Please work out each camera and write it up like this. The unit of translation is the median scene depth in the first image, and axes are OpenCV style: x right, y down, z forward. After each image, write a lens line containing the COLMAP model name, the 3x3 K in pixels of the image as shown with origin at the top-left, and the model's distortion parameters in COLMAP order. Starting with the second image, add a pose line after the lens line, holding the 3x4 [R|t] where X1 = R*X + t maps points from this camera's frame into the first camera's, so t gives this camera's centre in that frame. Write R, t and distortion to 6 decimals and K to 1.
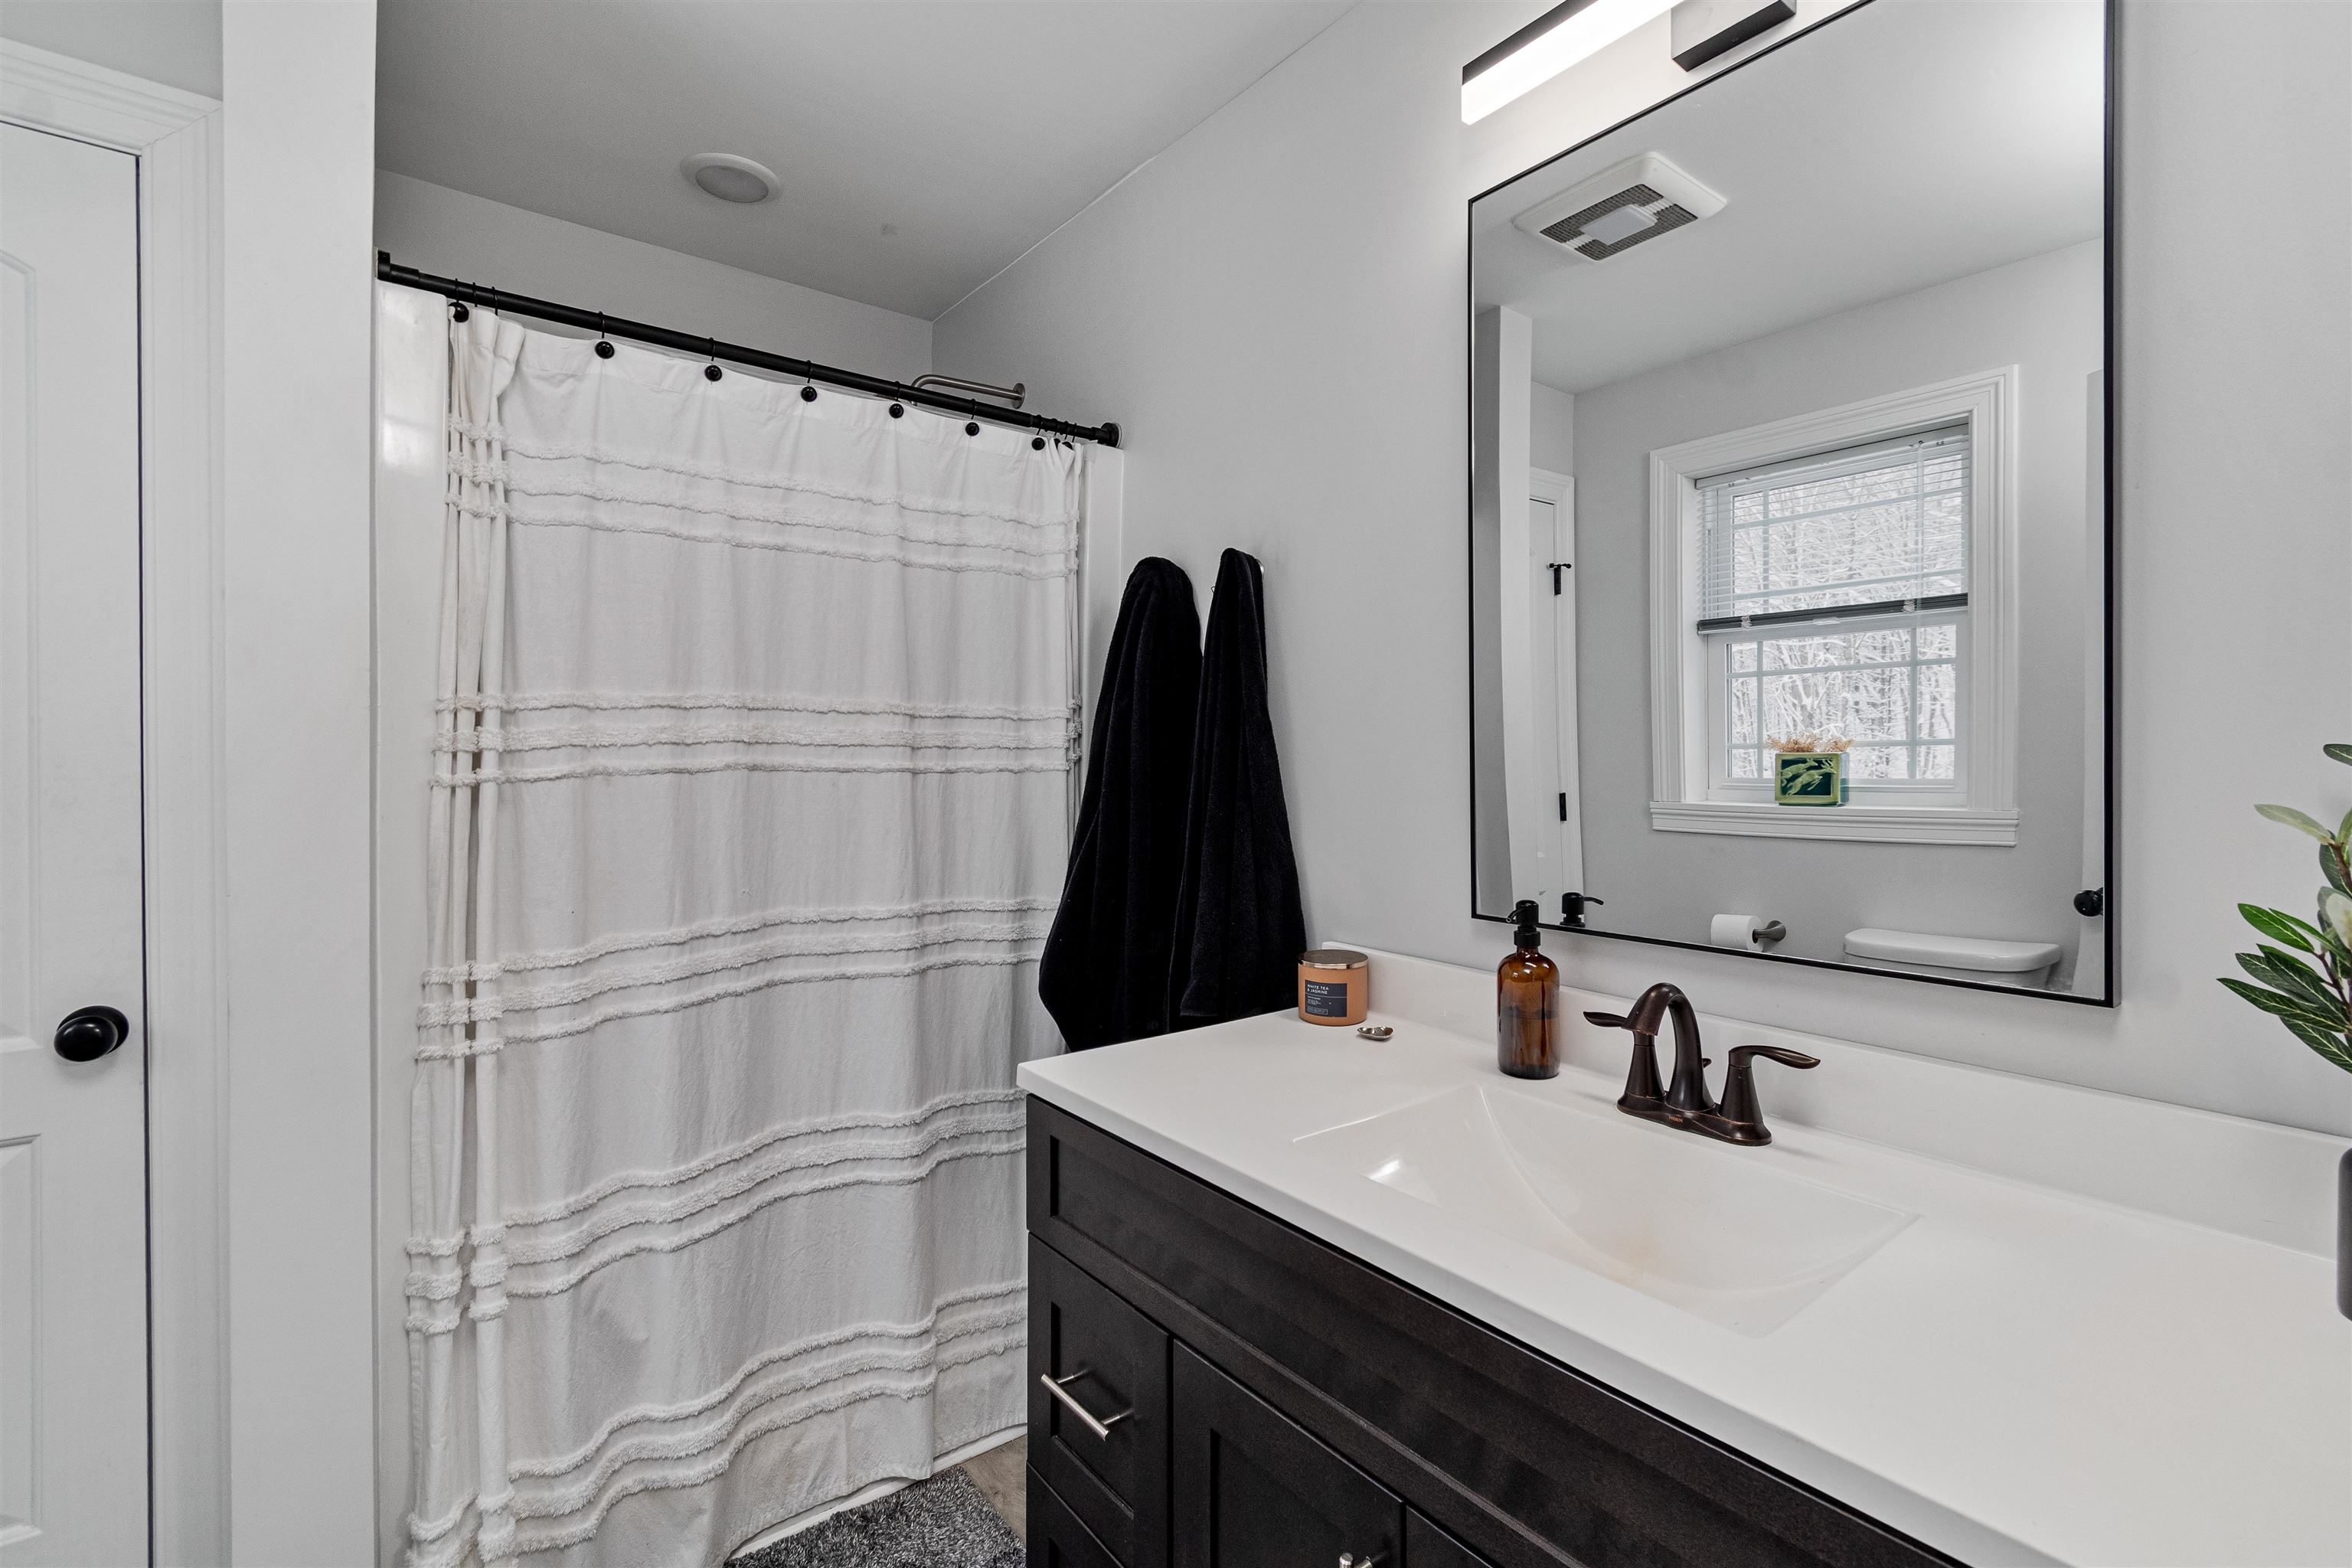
lens RADIAL K [[1062.1, 0, 1169.5], [0, 1062.1, 776.1], [0, 0, 1]] dist [0.003491, -0.001589]
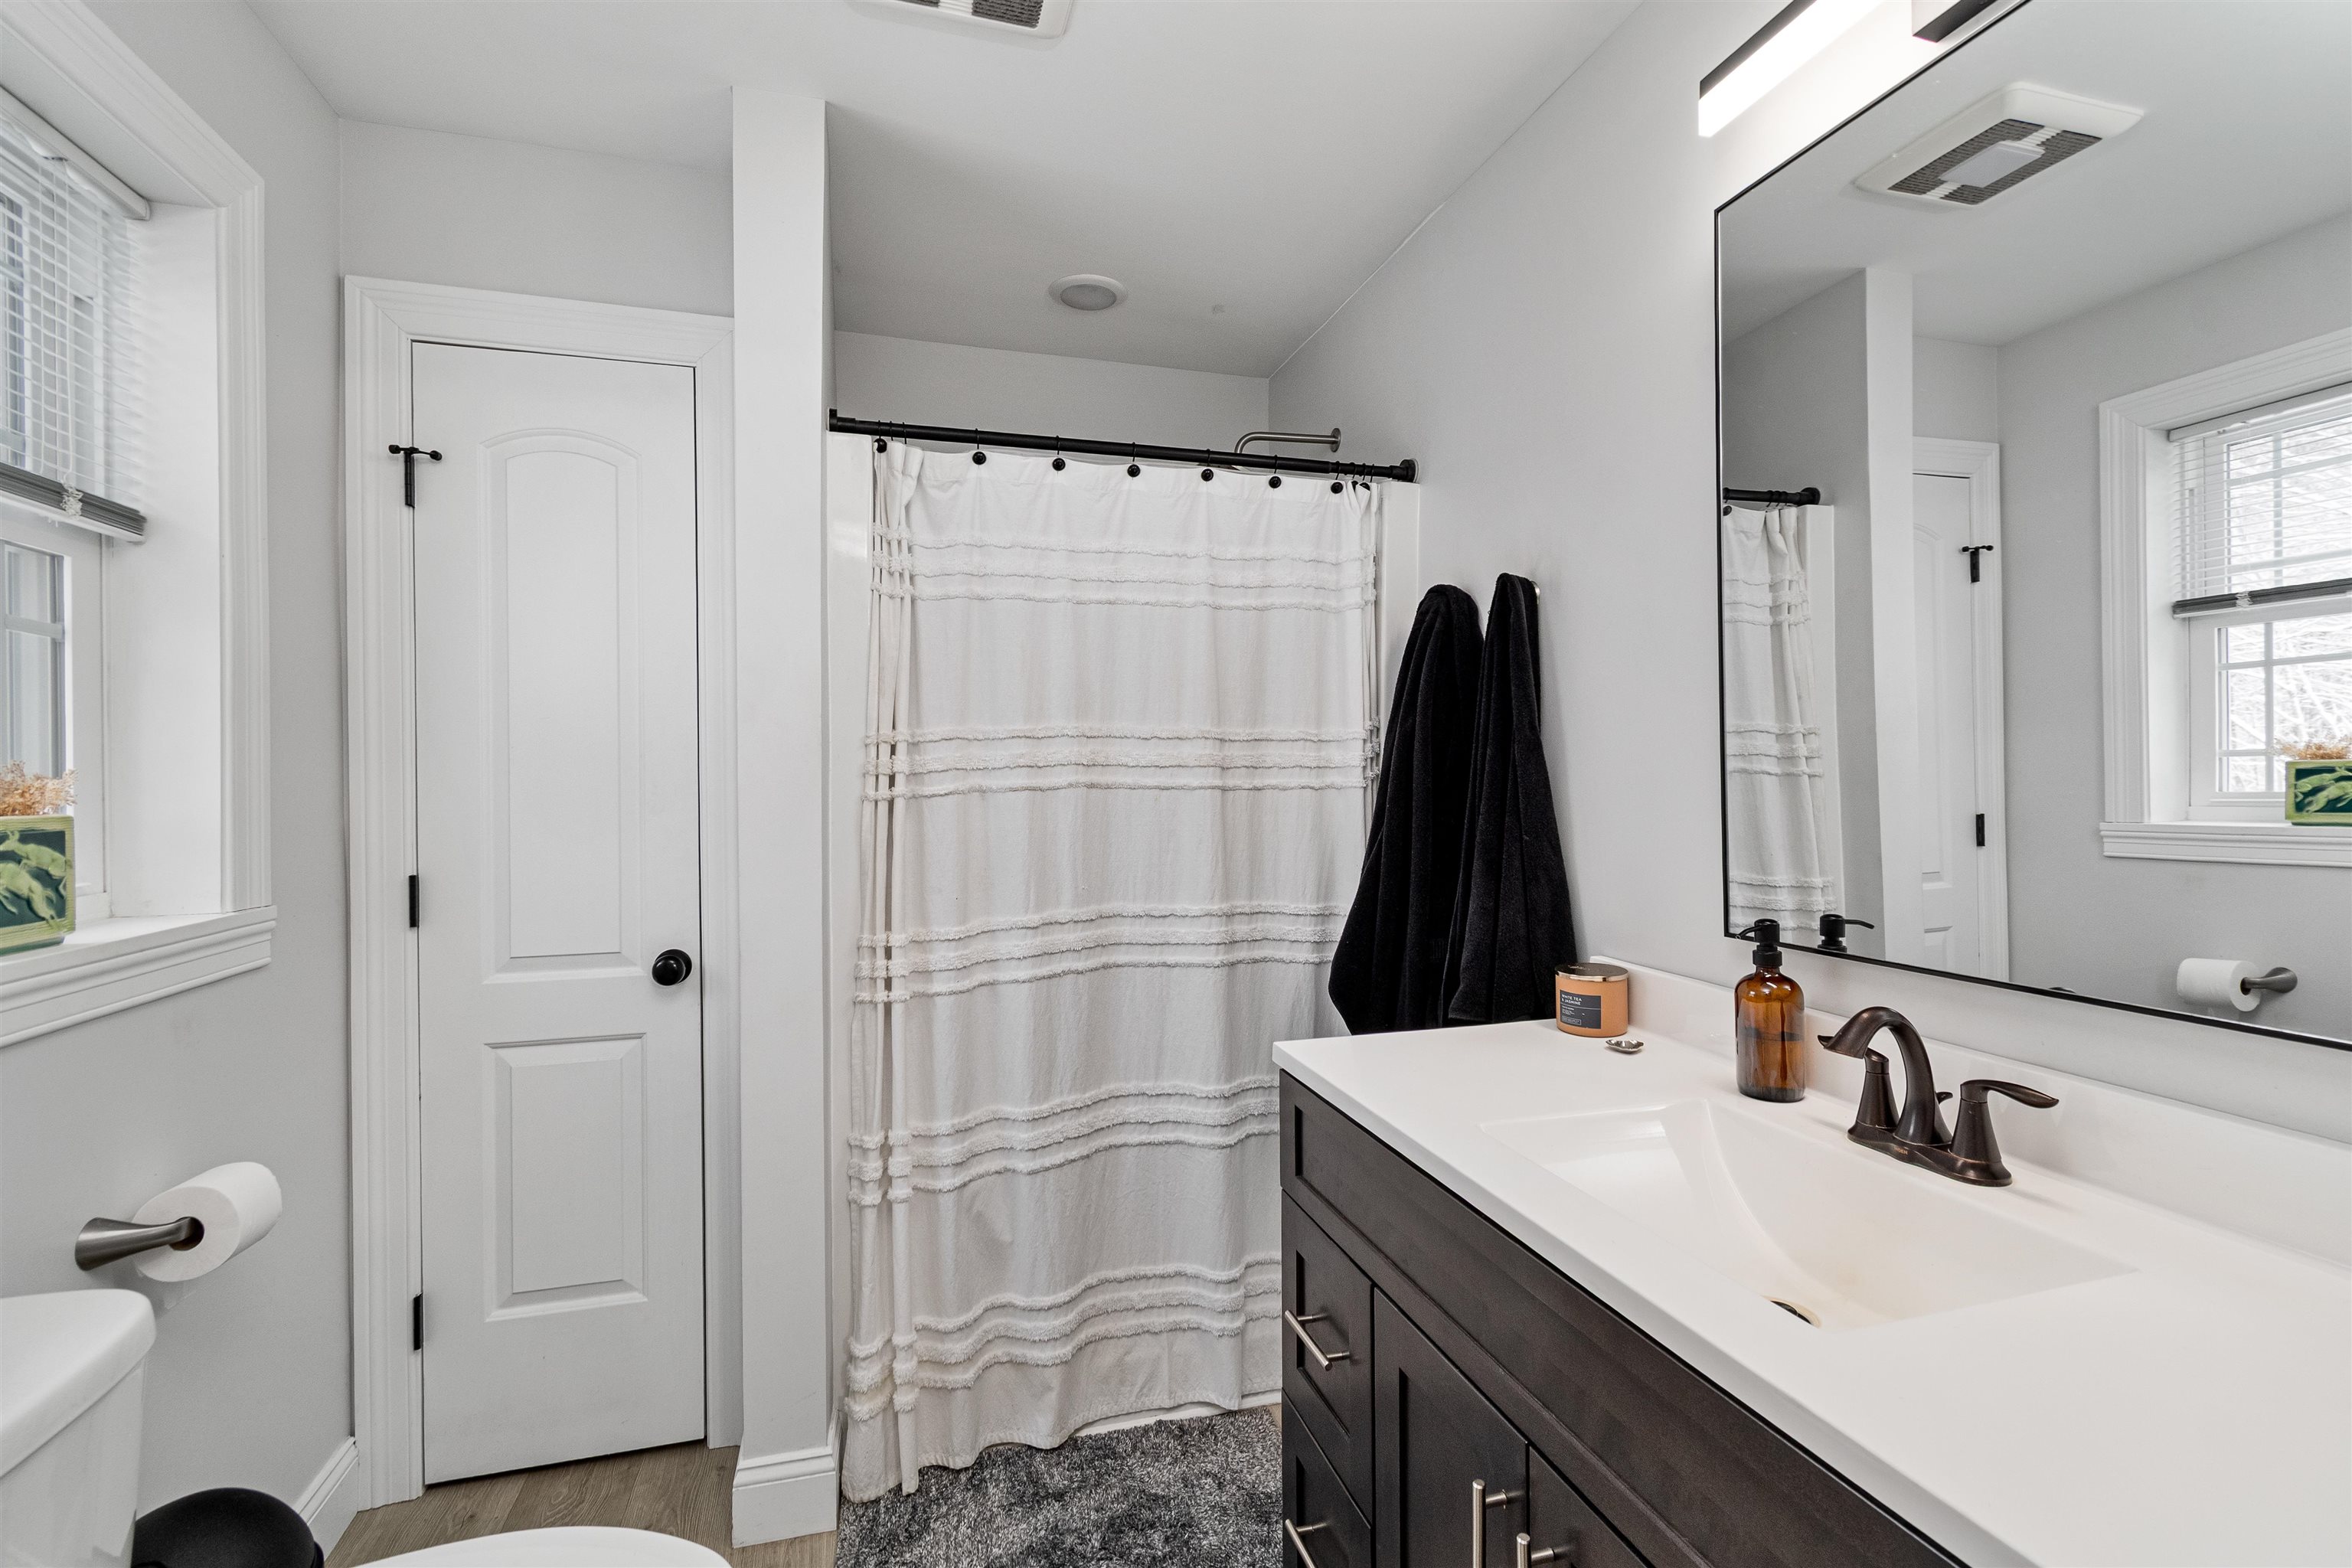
lens RADIAL K [[1062.1, 0, 1170.3], [0, 1062.1, 792.7], [0, 0, 1]] dist [0.003491, -0.001589]
pose [[0.926751, -0.001181, -0.375675, 0.153793], [0.001450, 0.999999, 0.000433, -0.000411], [0.375674, -0.000946, 0.926751, -0.090619]]
